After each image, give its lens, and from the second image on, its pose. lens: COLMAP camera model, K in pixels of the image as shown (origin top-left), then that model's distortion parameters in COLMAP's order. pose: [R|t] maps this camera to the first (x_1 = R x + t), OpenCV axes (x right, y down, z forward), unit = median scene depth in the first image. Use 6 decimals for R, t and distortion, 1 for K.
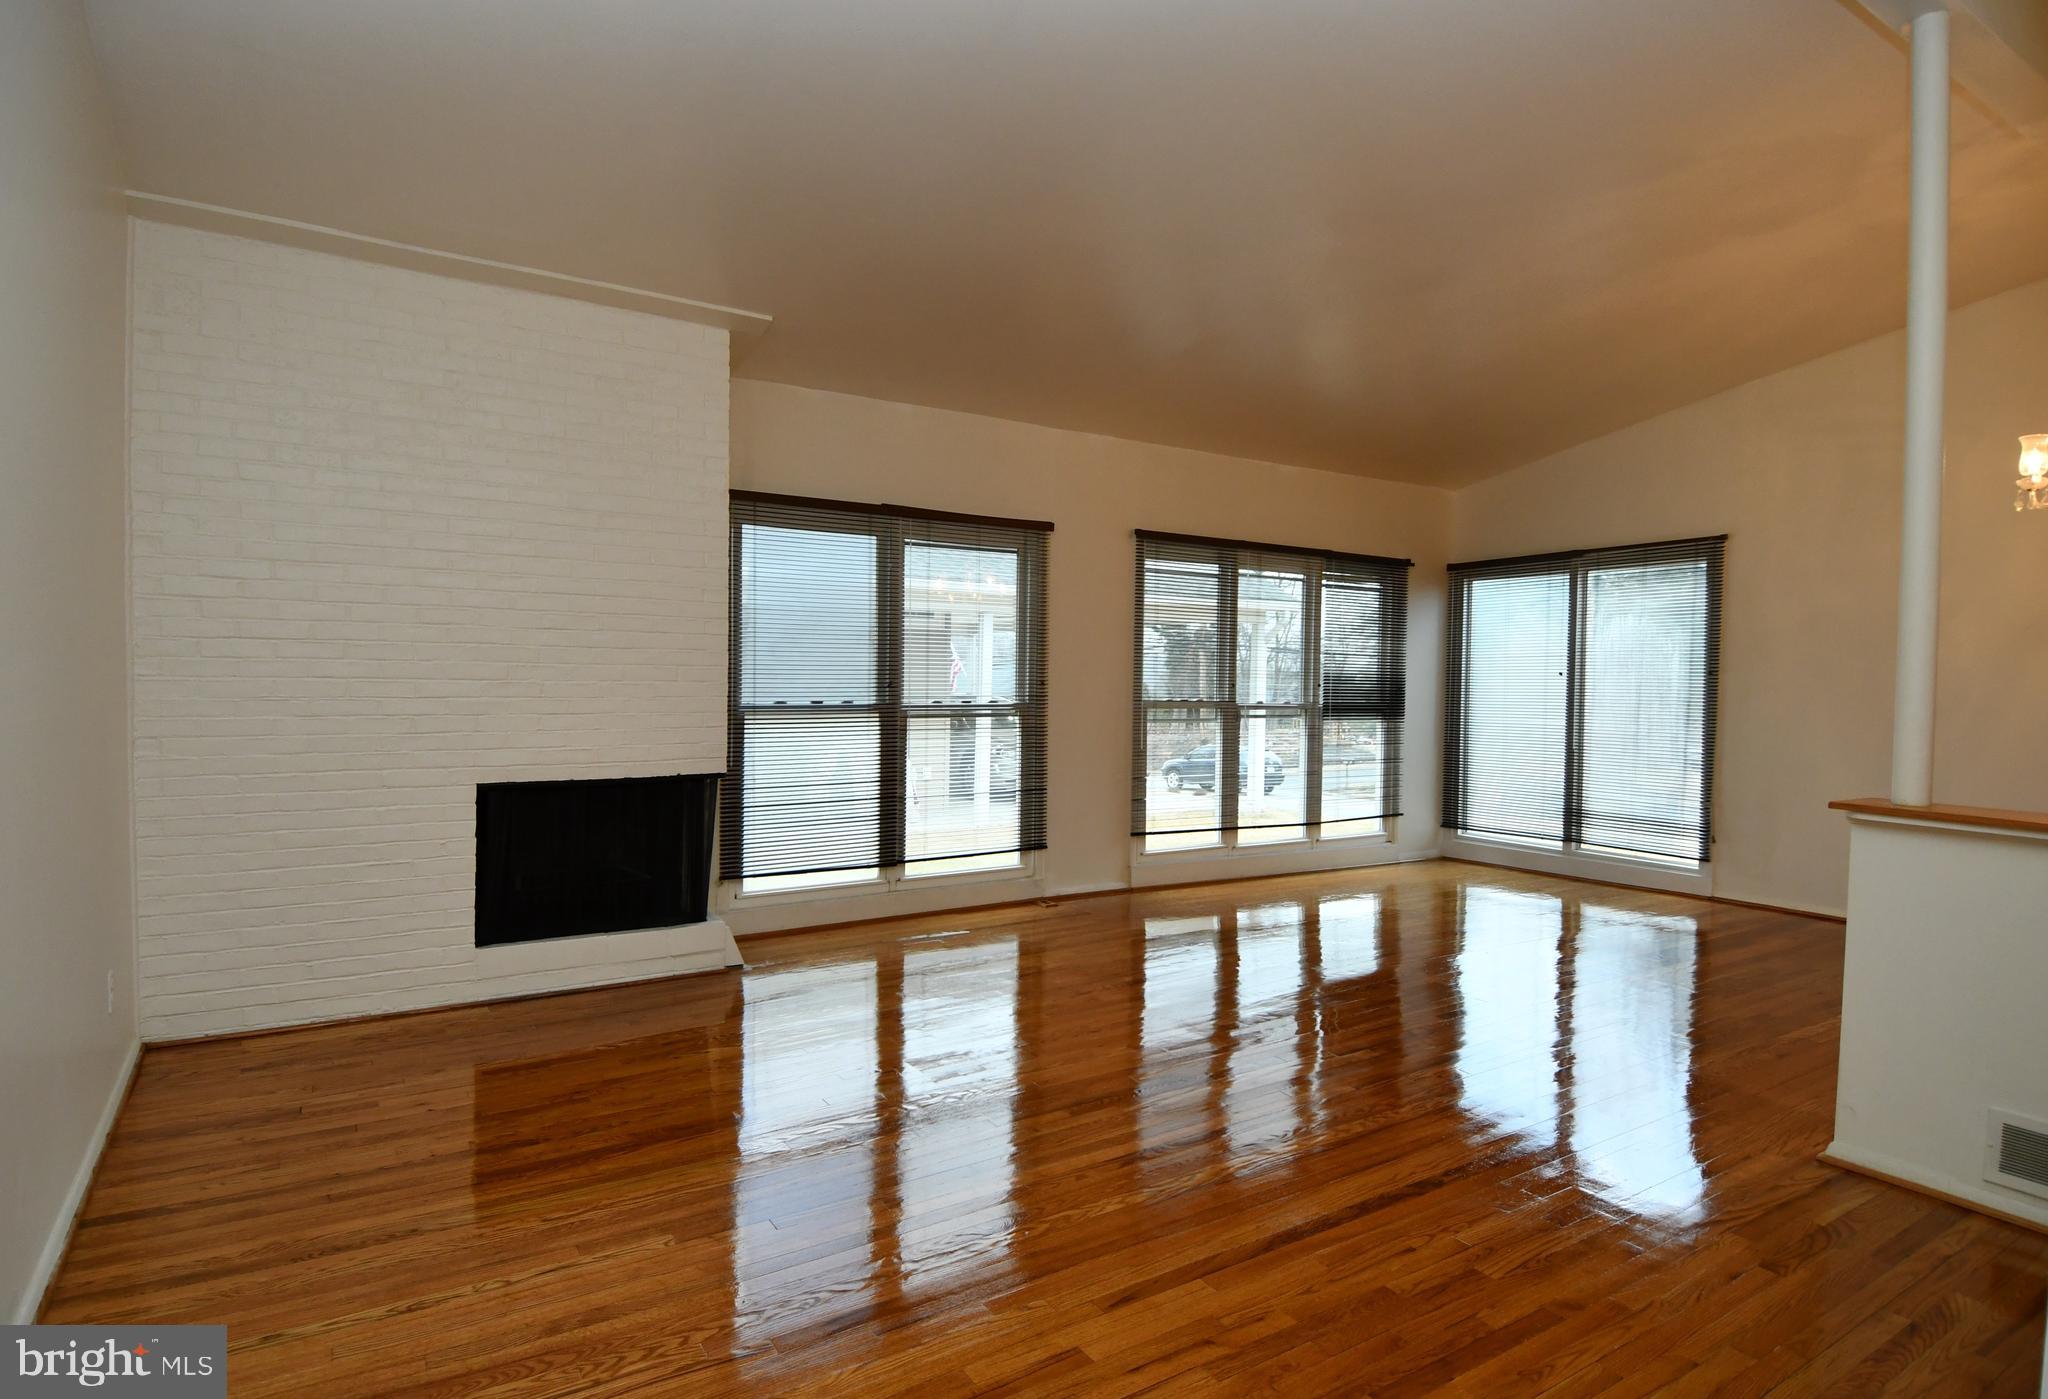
lens RADIAL K [[1158.4, 0, 1024.0], [0, 1158.4, 699.5], [0, 0, 1]] dist [0.001807, 0.000209]
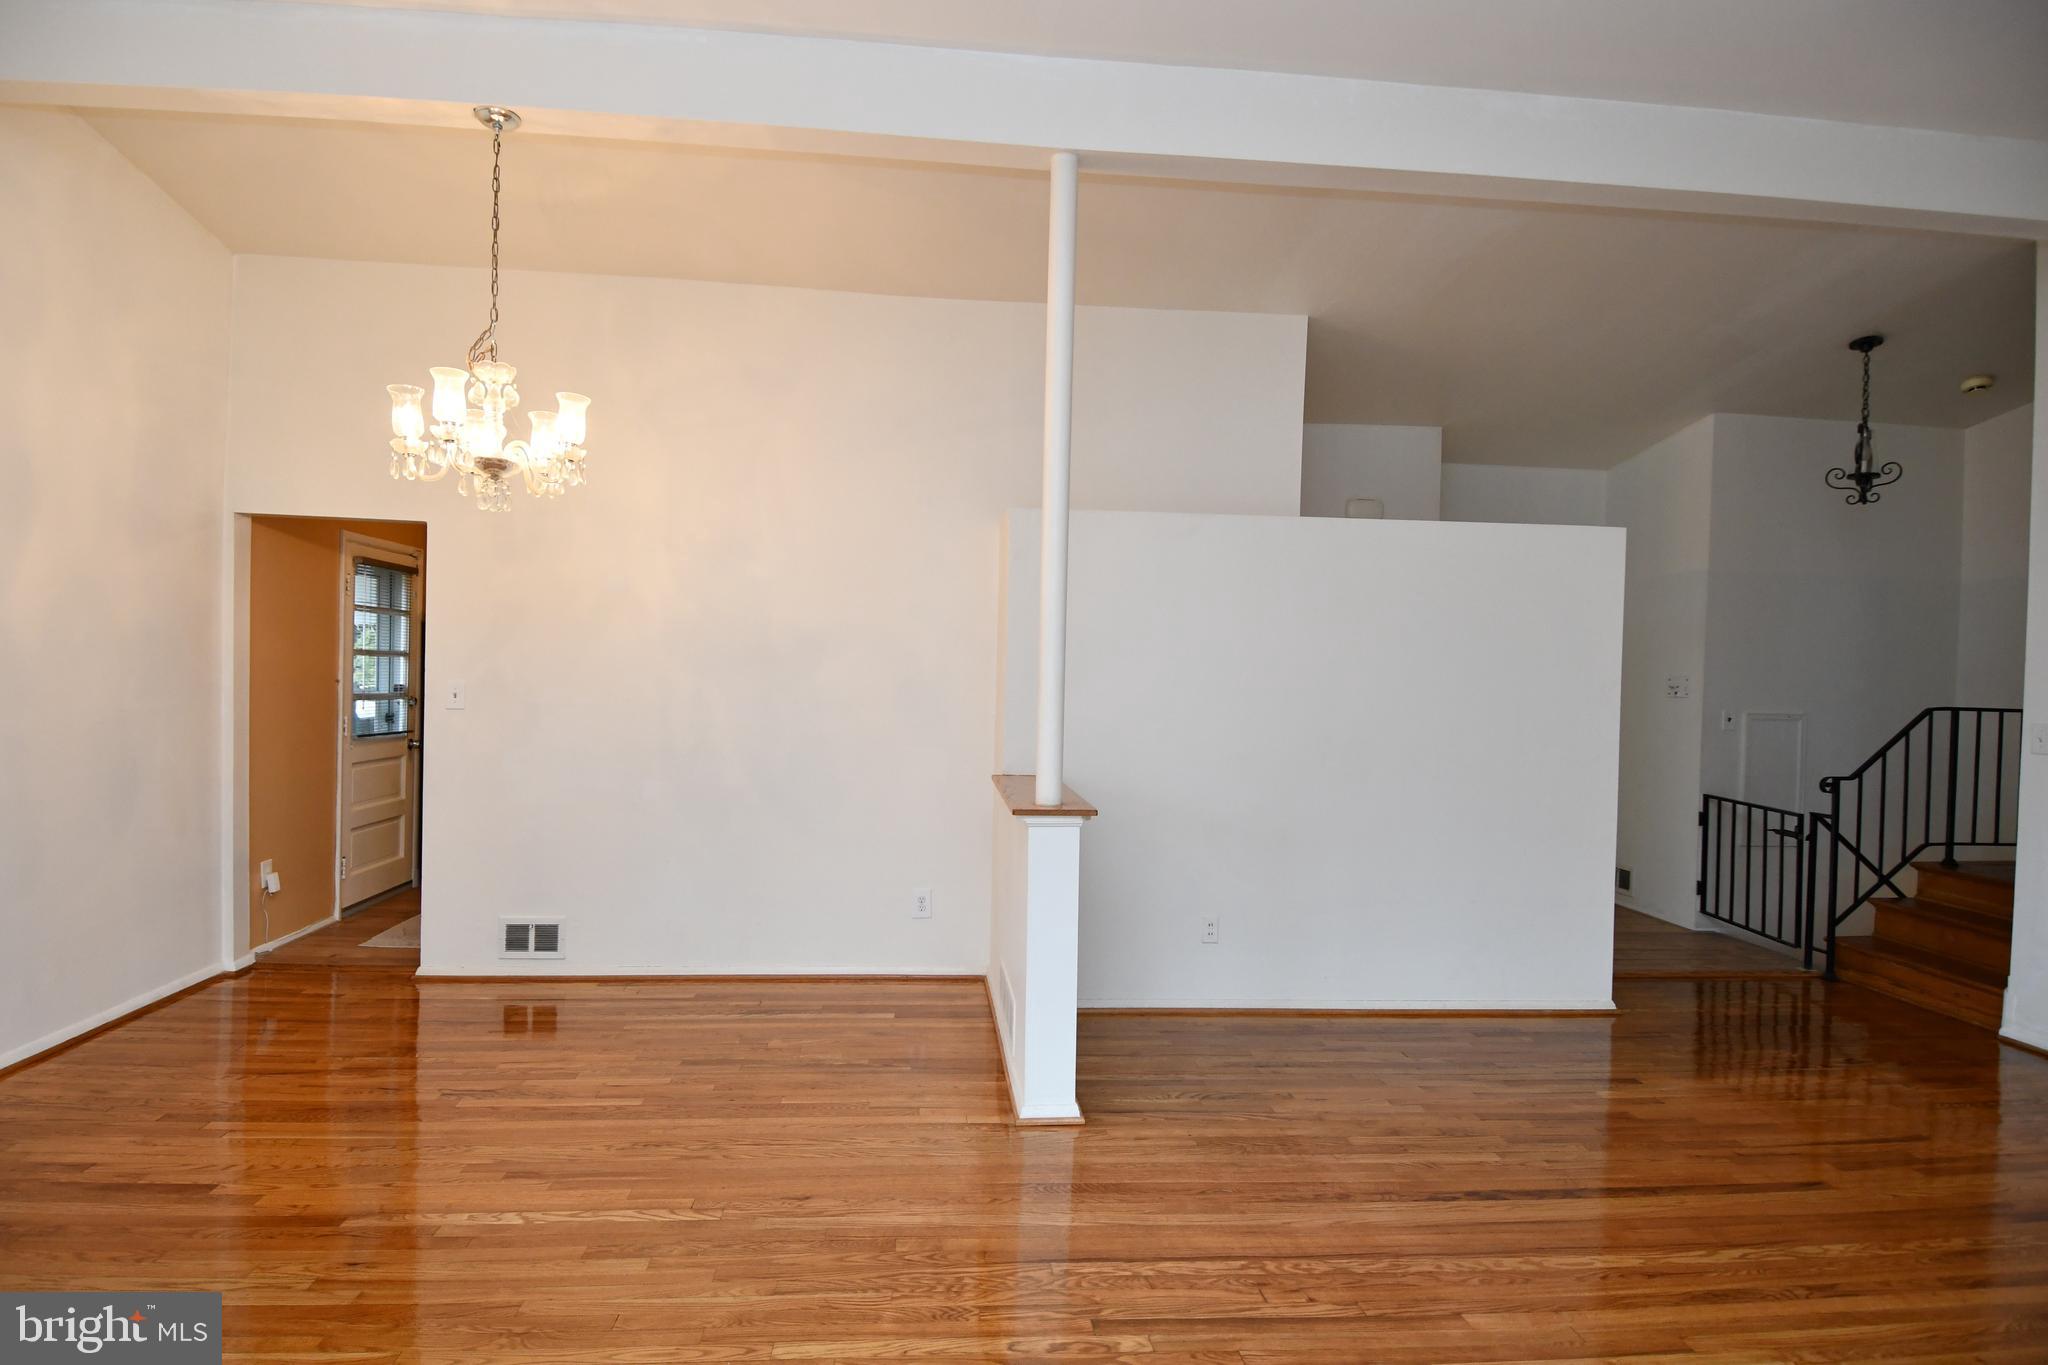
lens RADIAL K [[1062.1, 0, 1013.2], [0, 1062.1, 680.0], [0, 0, 1]] dist [0.024156, -0.001116]
pose [[-0.884517, -0.038916, 0.464881, 0.284753], [-0.022174, 0.998895, 0.041429, -0.105232], [-0.465980, 0.026337, -0.884403, 2.074681]]
